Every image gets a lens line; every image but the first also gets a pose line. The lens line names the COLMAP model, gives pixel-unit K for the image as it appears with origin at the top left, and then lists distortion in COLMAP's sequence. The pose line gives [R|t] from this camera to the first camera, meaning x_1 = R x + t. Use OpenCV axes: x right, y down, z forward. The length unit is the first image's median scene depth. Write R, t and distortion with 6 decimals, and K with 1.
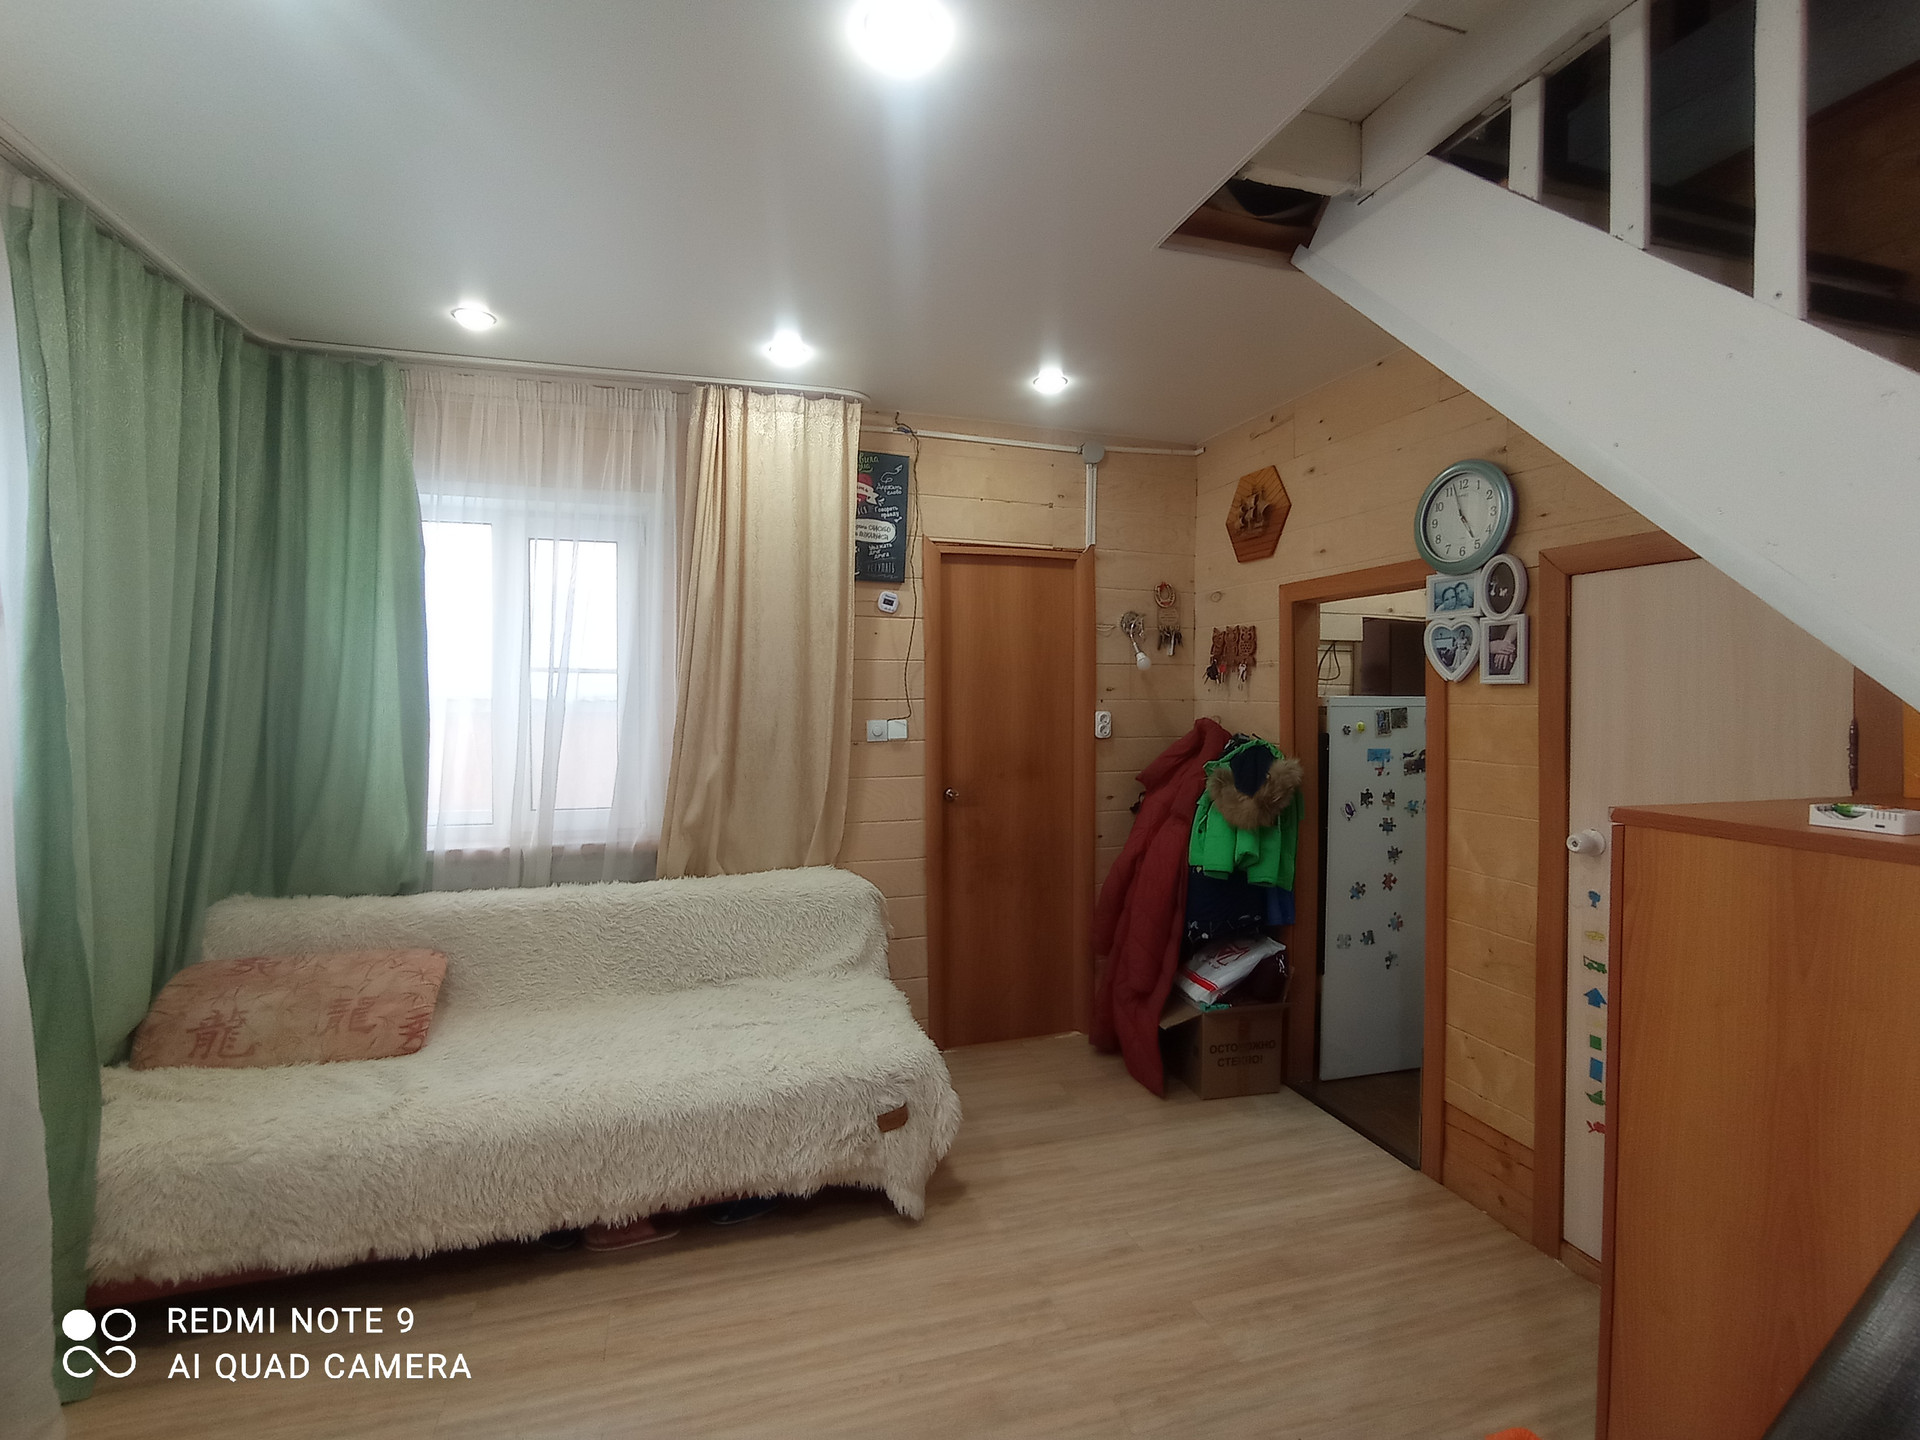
lens RADIAL K [[875.0, 0, 958.9], [0, 875.0, 704.4], [0, 0, 1]] dist [-0.033076, 0.015043]
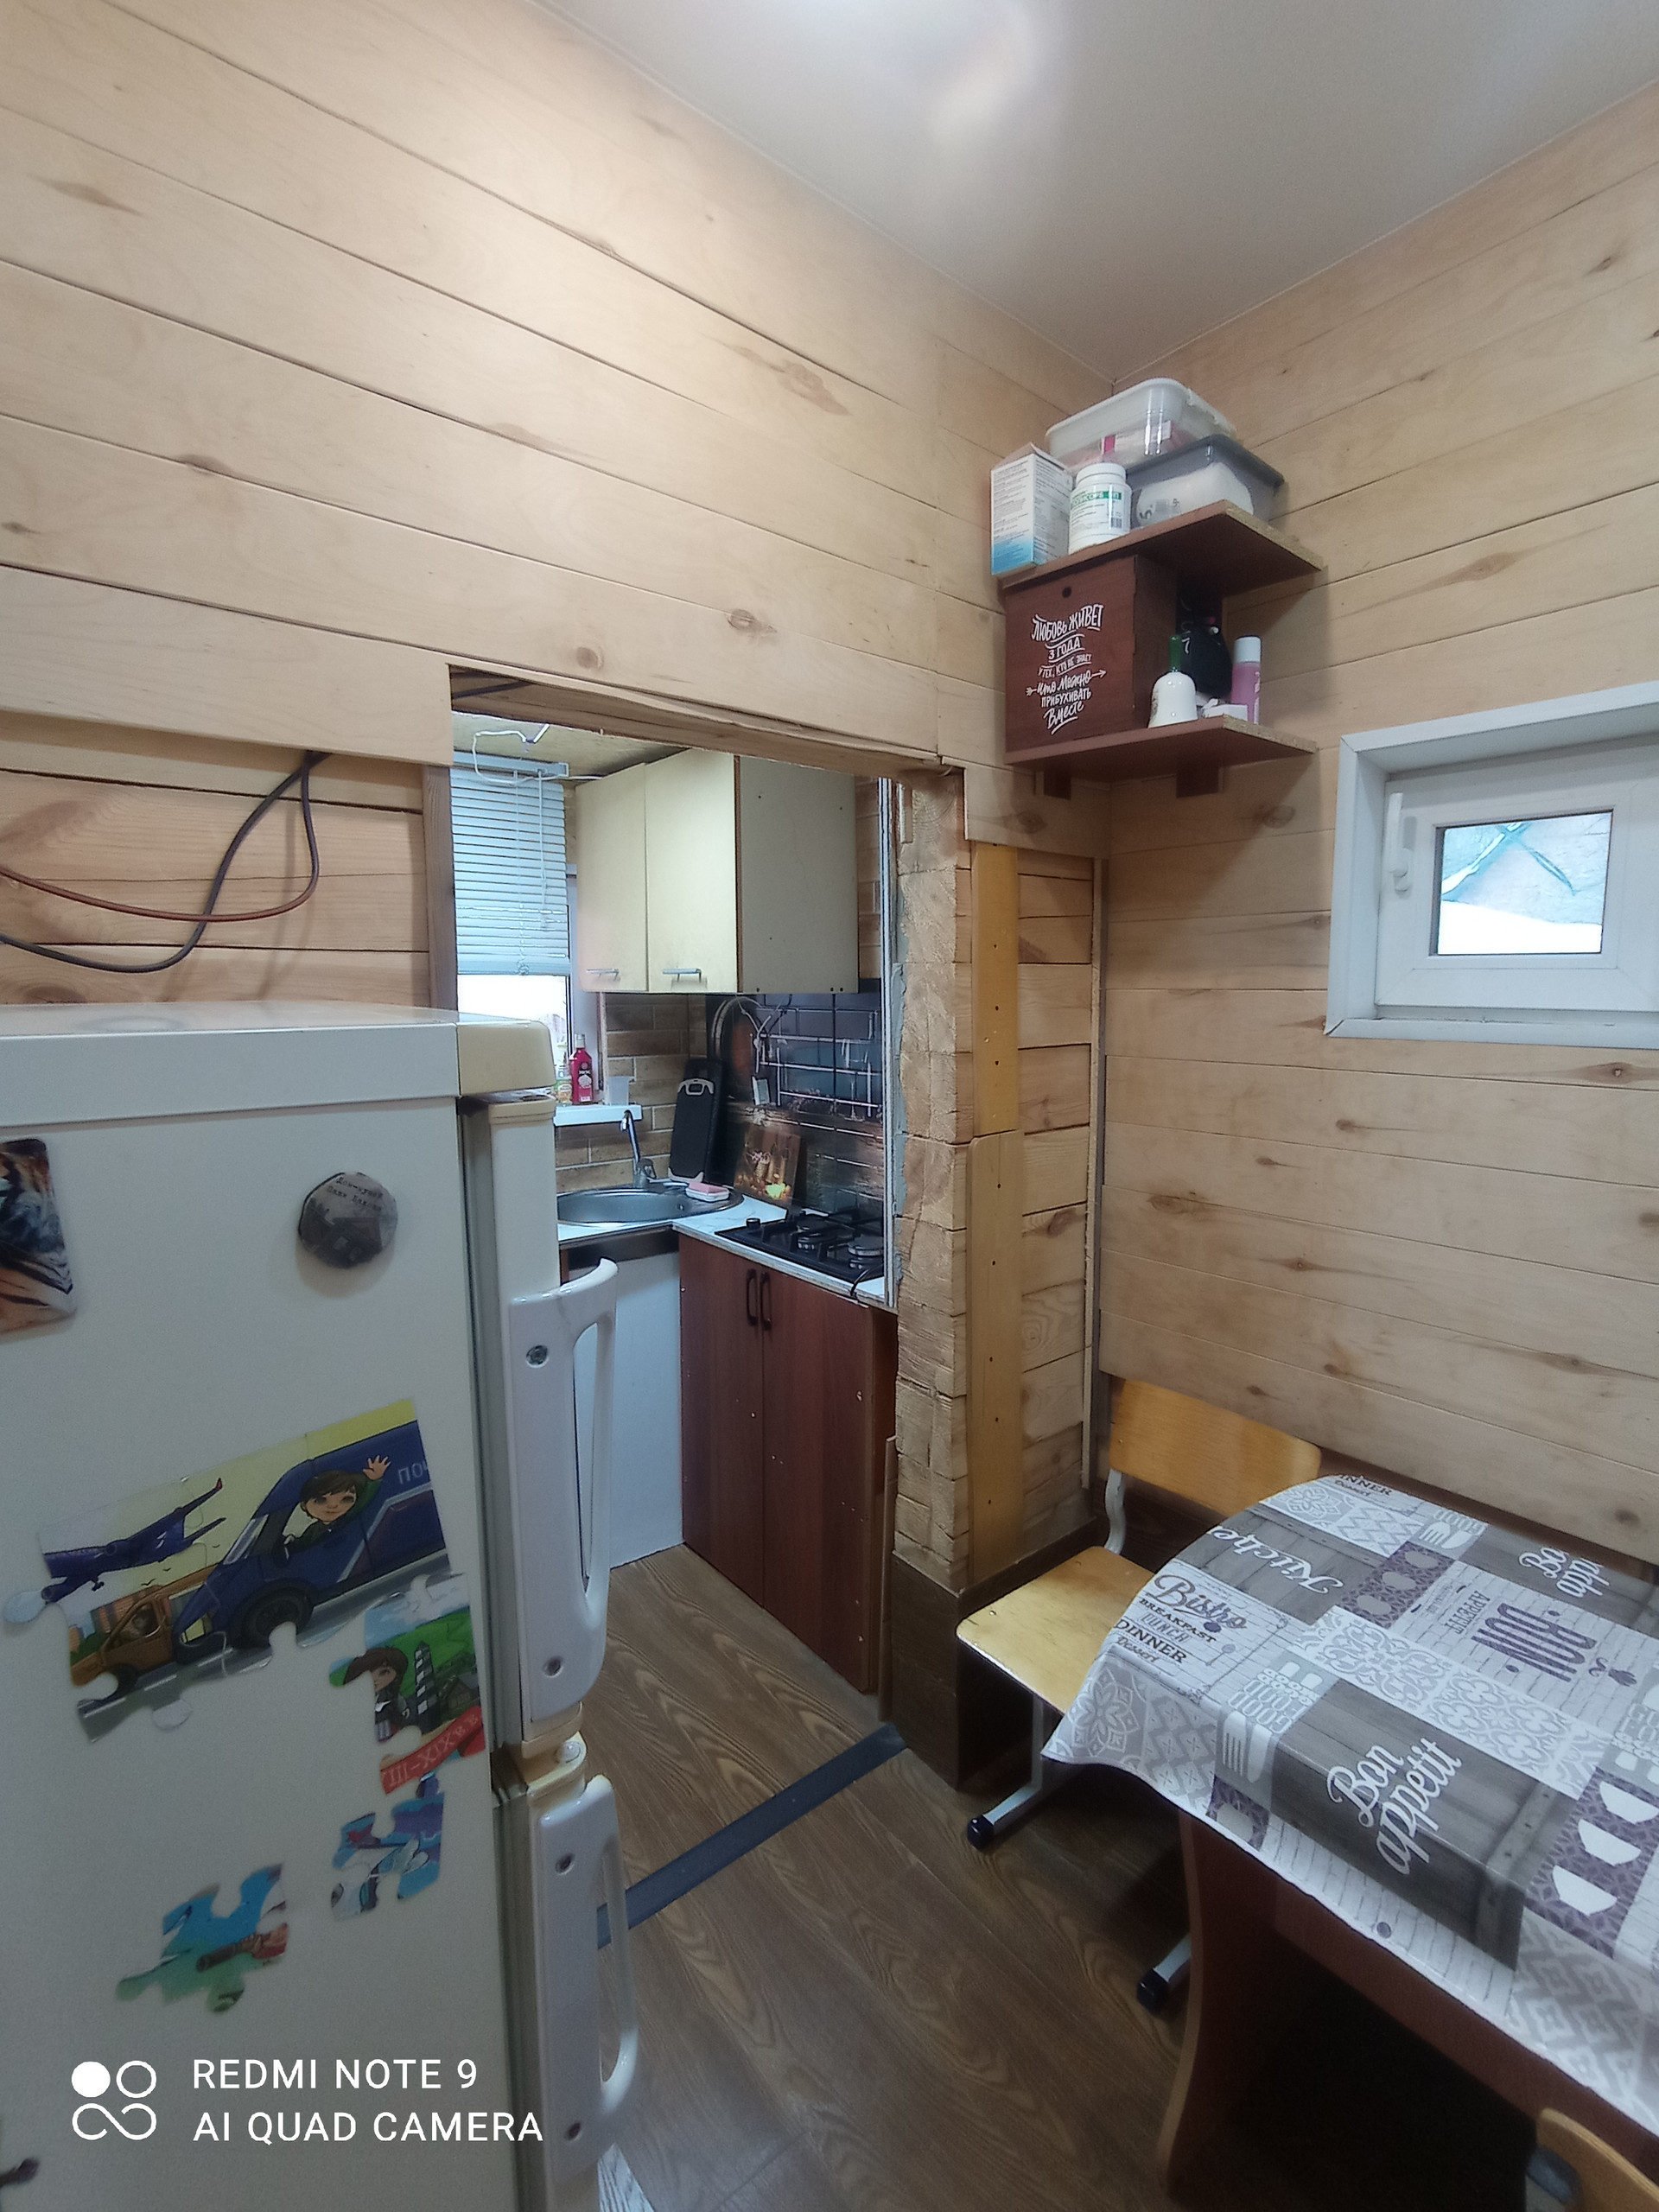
lens RADIAL K [[1008.1, 0, 841.2], [0, 1008.1, 1096.0], [0, 0, 1]] dist [-0.033076, 0.015043]
pose [[0.932591, -0.052832, 0.357048, 0.568902], [0.017359, 0.994650, 0.101838, -0.011485], [-0.360518, -0.088775, 0.928518, 0.863317]]
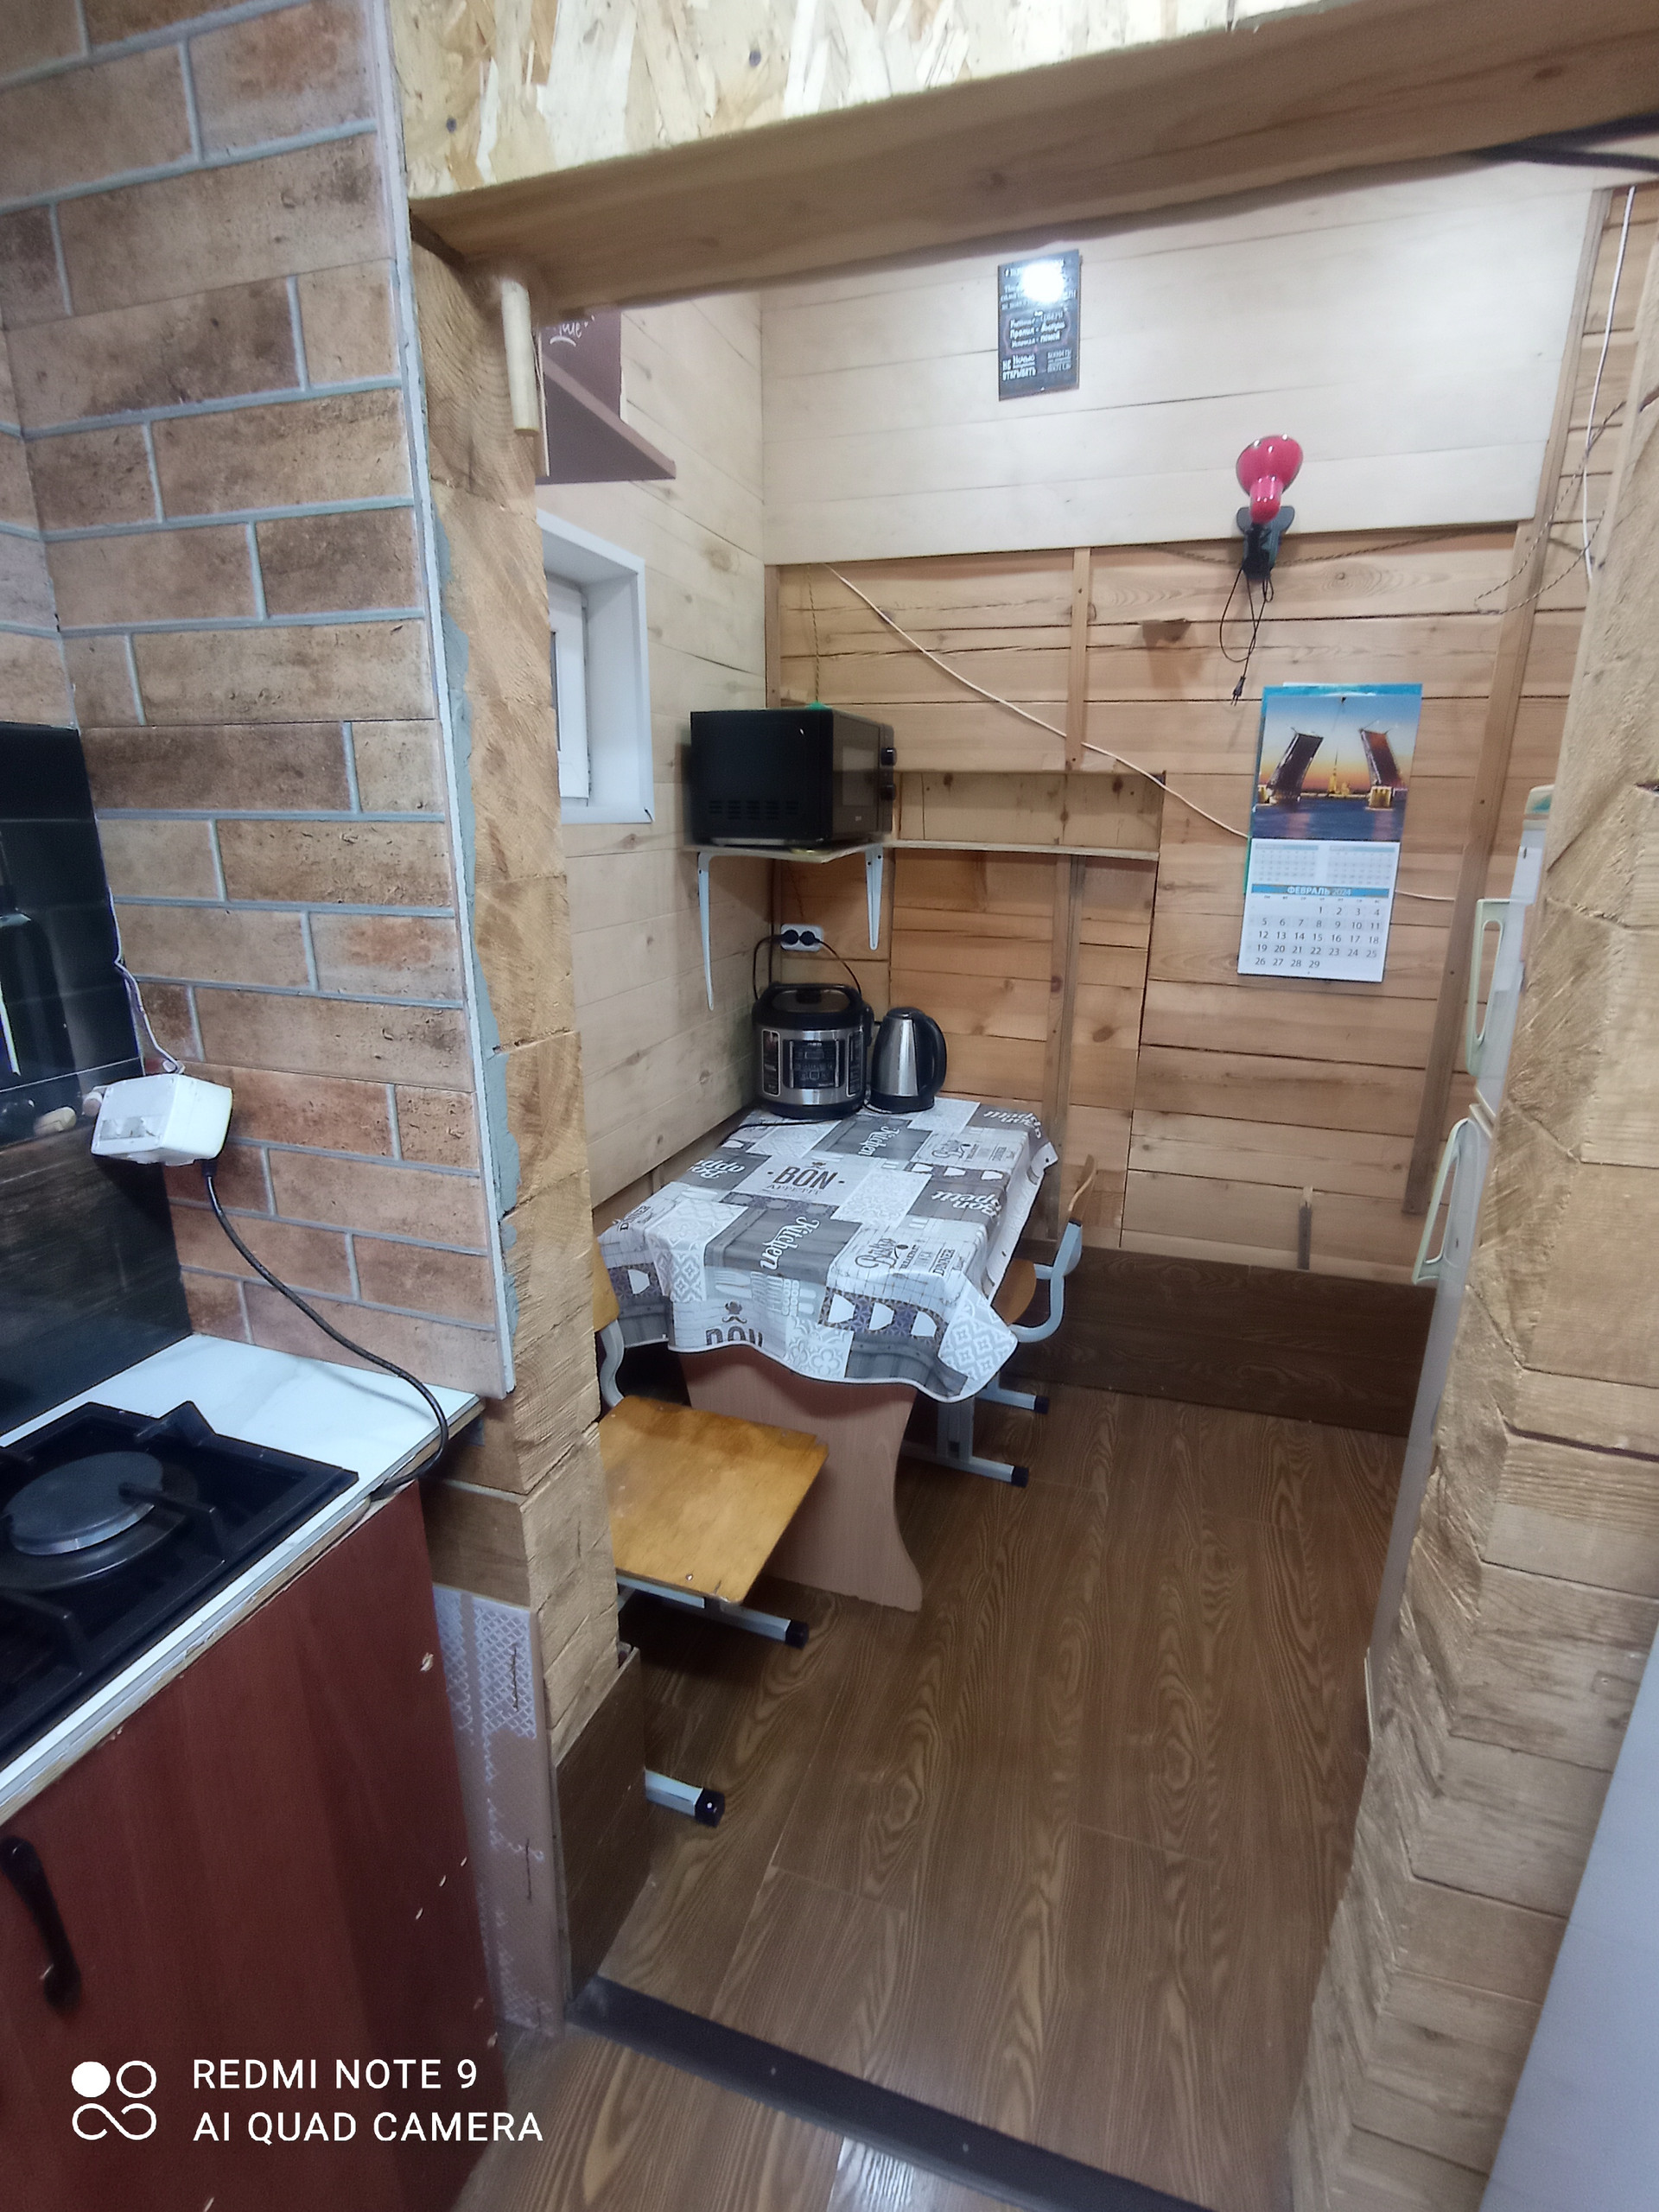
lens RADIAL K [[1008.1, 0, 839.1], [0, 1008.1, 1100.8], [0, 0, 1]] dist [-0.033076, 0.015043]
pose [[-0.808590, -0.179631, 0.560281, 0.565409], [-0.007765, 0.955431, 0.295113, -0.002956], [-0.588321, 0.234275, -0.773947, 1.520167]]
